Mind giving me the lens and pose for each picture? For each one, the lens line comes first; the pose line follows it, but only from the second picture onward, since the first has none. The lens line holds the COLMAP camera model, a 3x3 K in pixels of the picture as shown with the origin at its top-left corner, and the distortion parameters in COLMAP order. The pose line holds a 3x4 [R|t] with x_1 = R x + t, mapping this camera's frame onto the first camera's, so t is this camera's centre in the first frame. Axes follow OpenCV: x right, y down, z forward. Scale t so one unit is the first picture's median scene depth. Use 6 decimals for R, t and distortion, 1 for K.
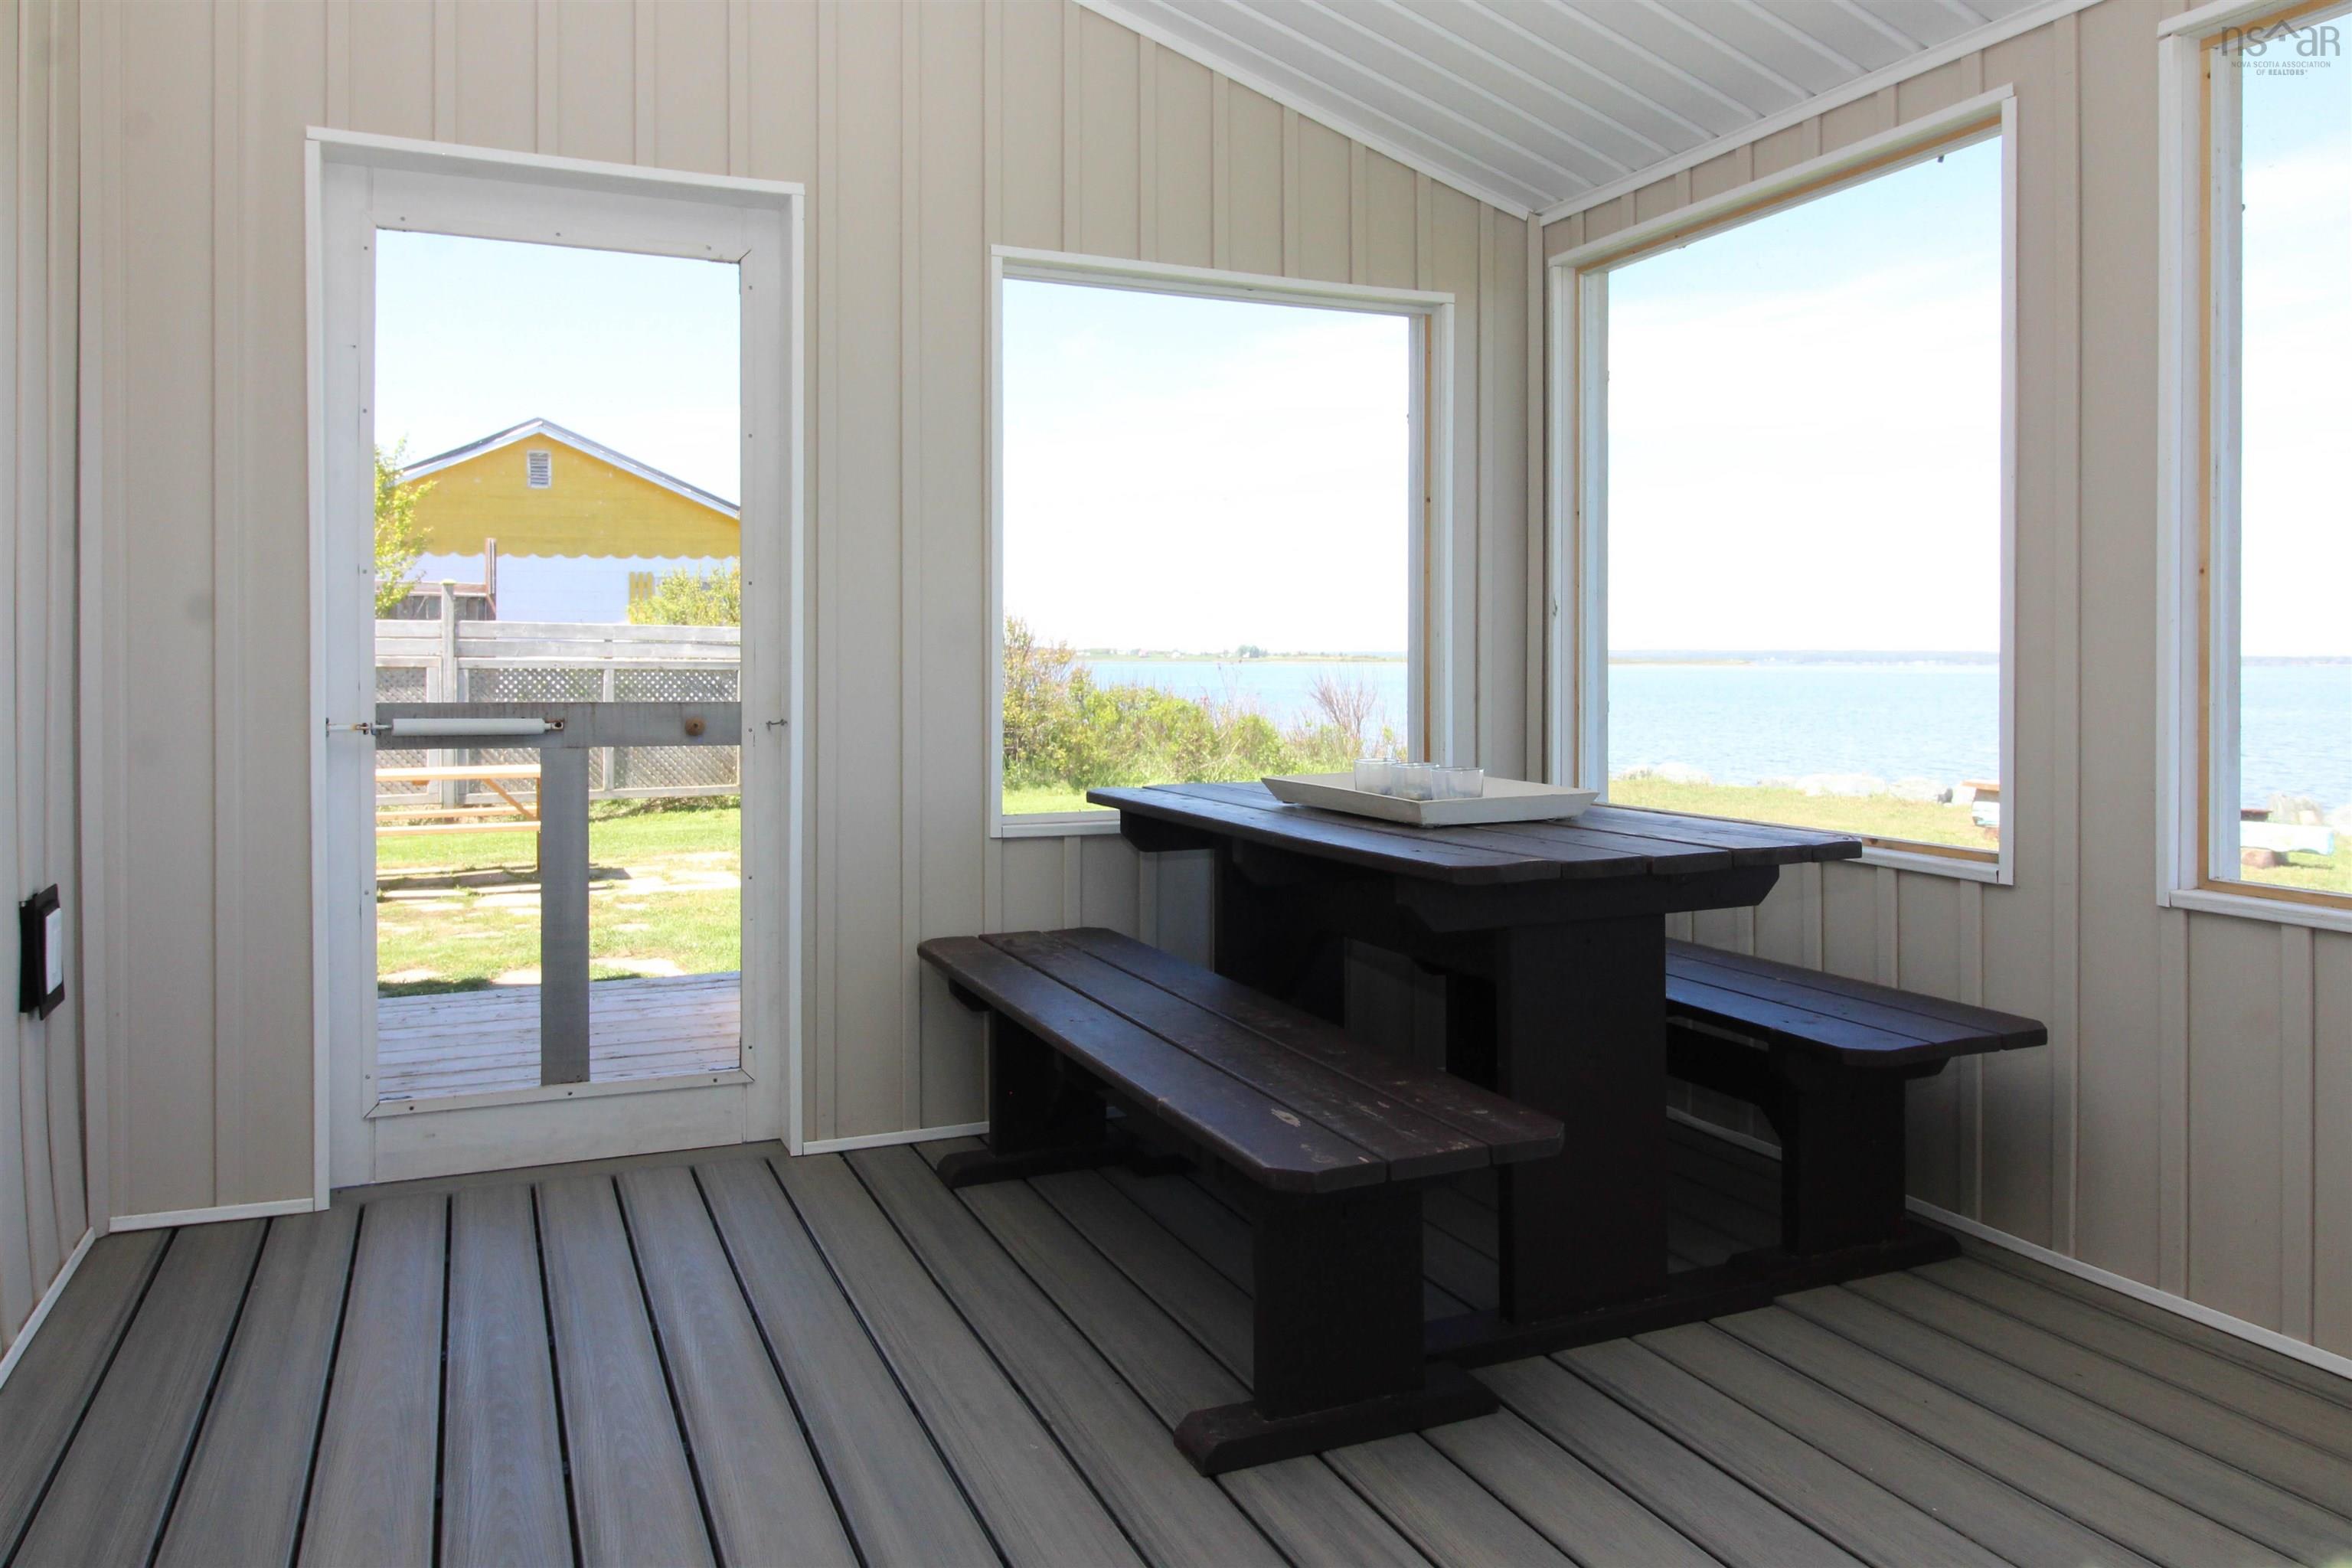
lens RADIAL K [[1628.5, 0, 1071.1], [0, 1628.5, 669.5], [0, 0, 1]] dist [0.000924, -0.001433]
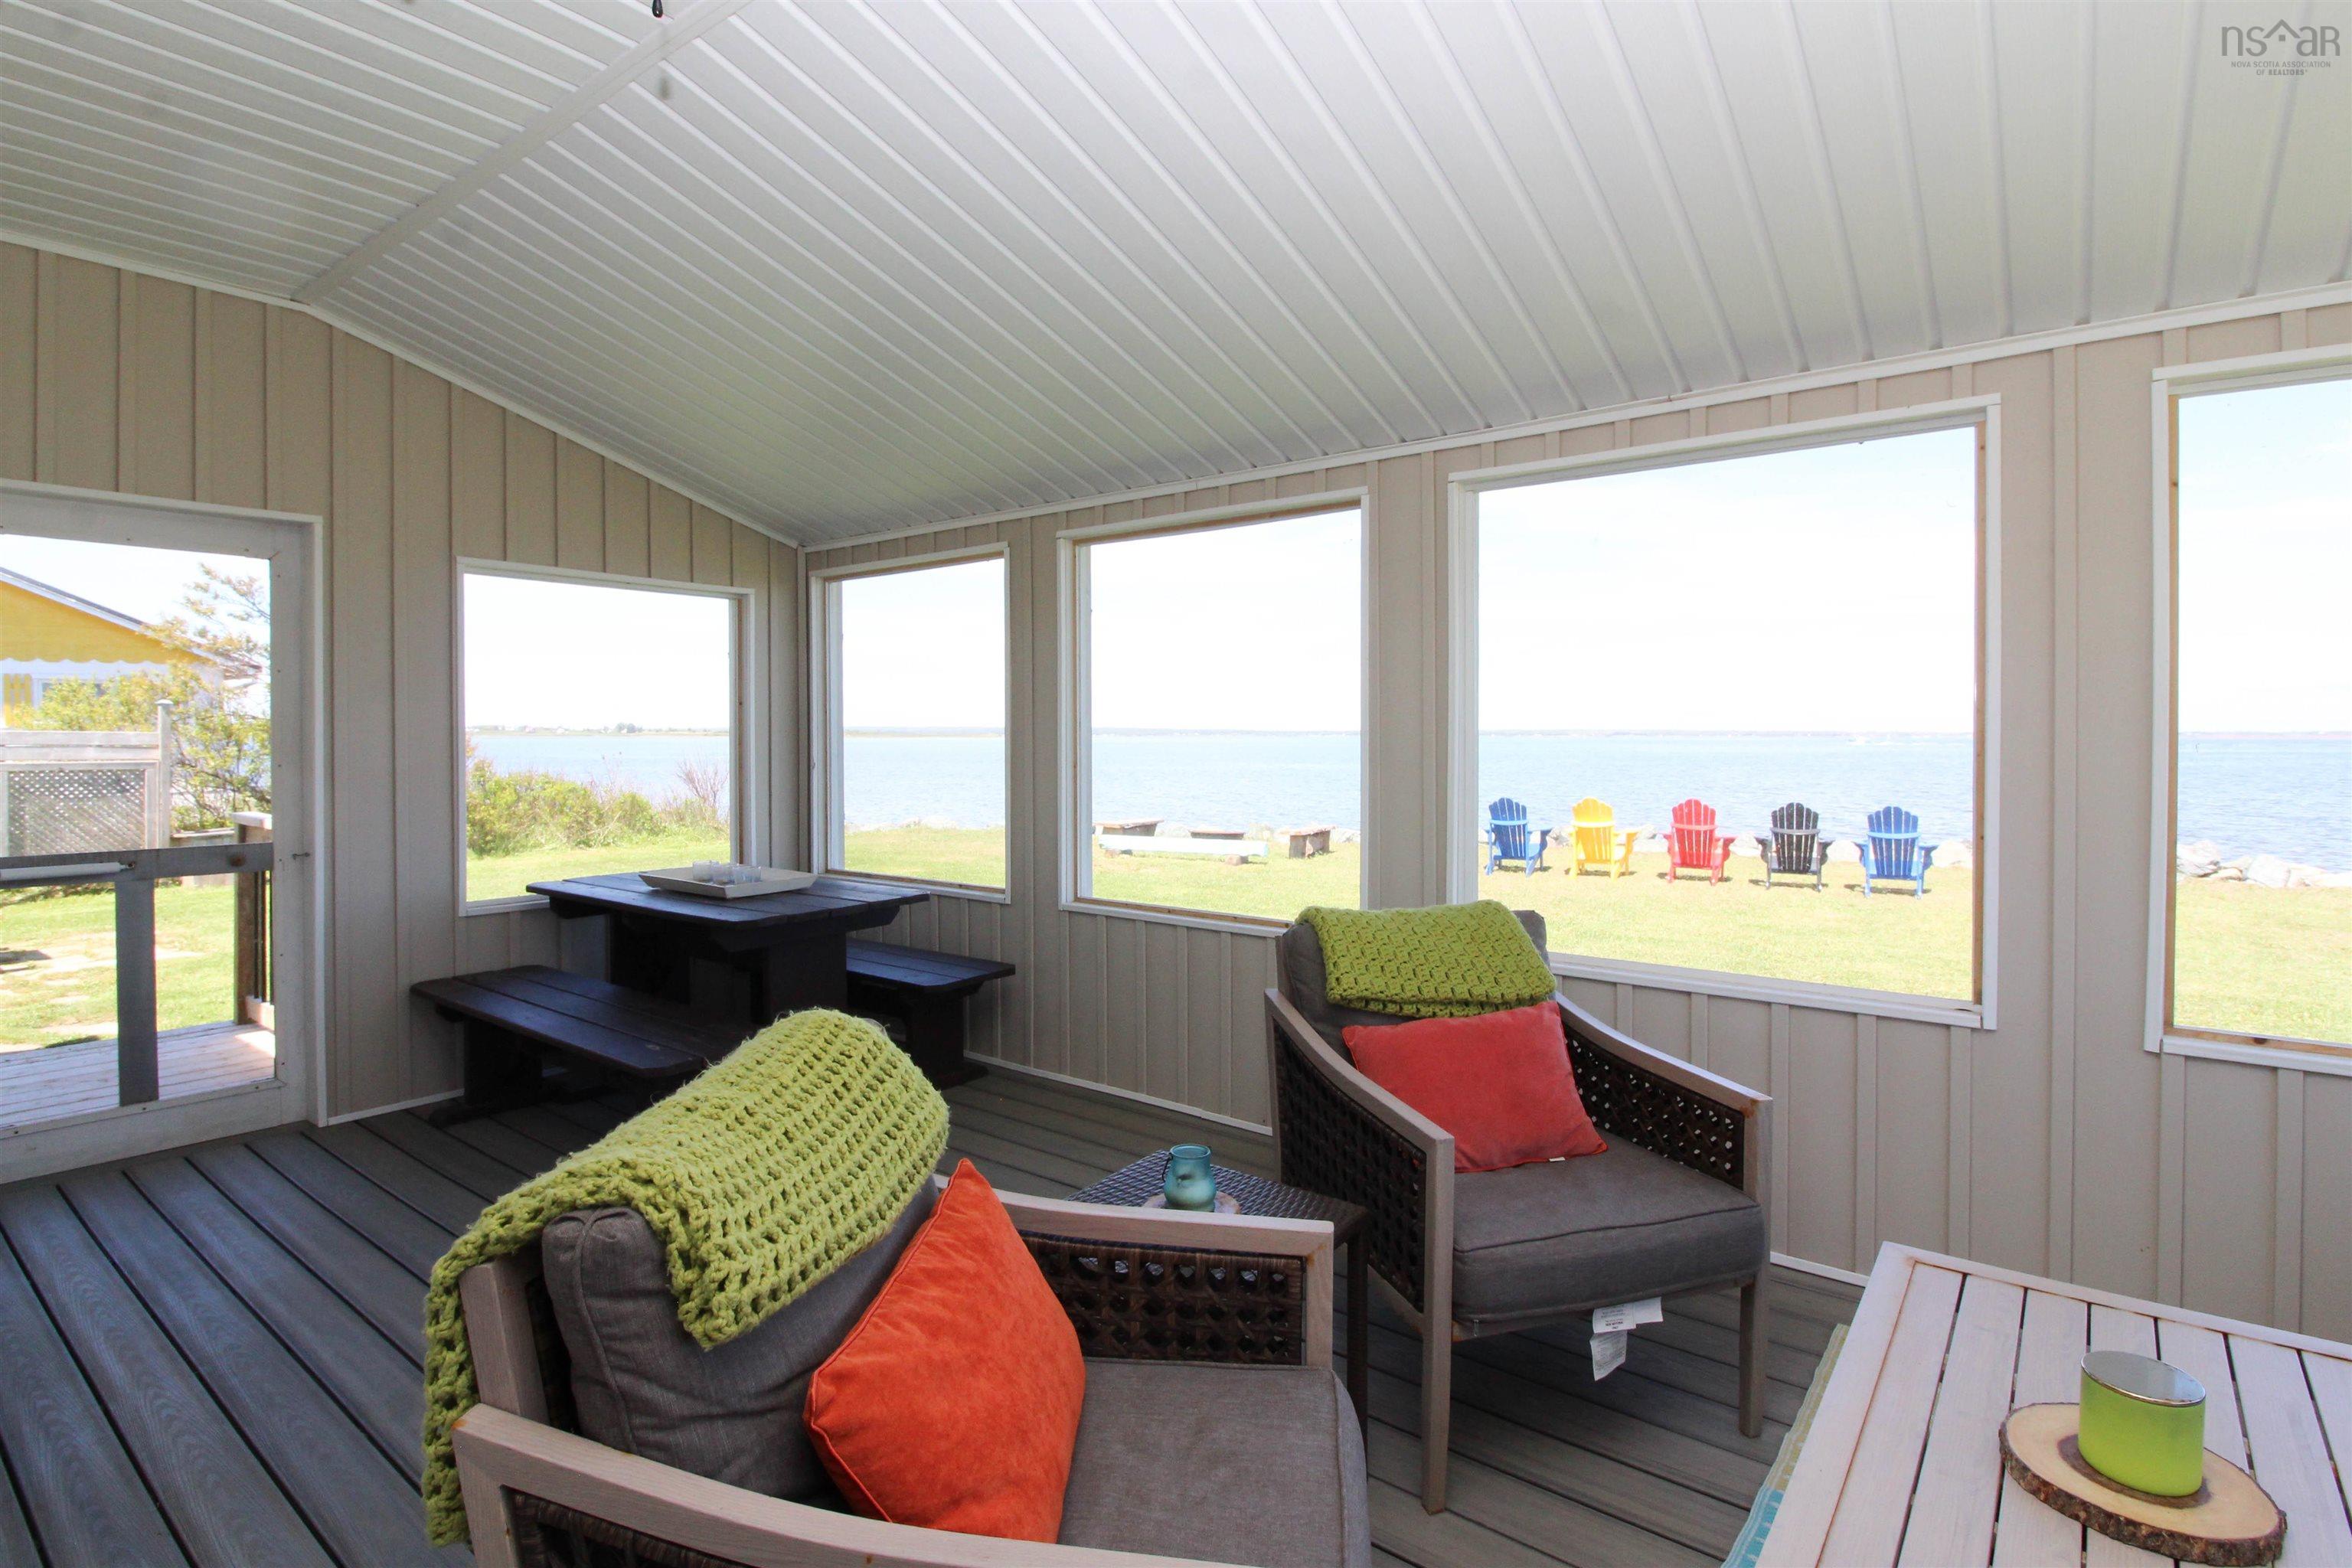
lens RADIAL K [[1178.5, 0, 1179.9], [0, 1178.5, 753.3], [0, 0, 1]] dist [0.002123, -0.015667]
pose [[0.853612, -0.008492, 0.520839, -0.045064], [0.004147, 0.999946, 0.009508, -0.068248], [-0.520892, -0.005957, 0.853602, -0.381143]]
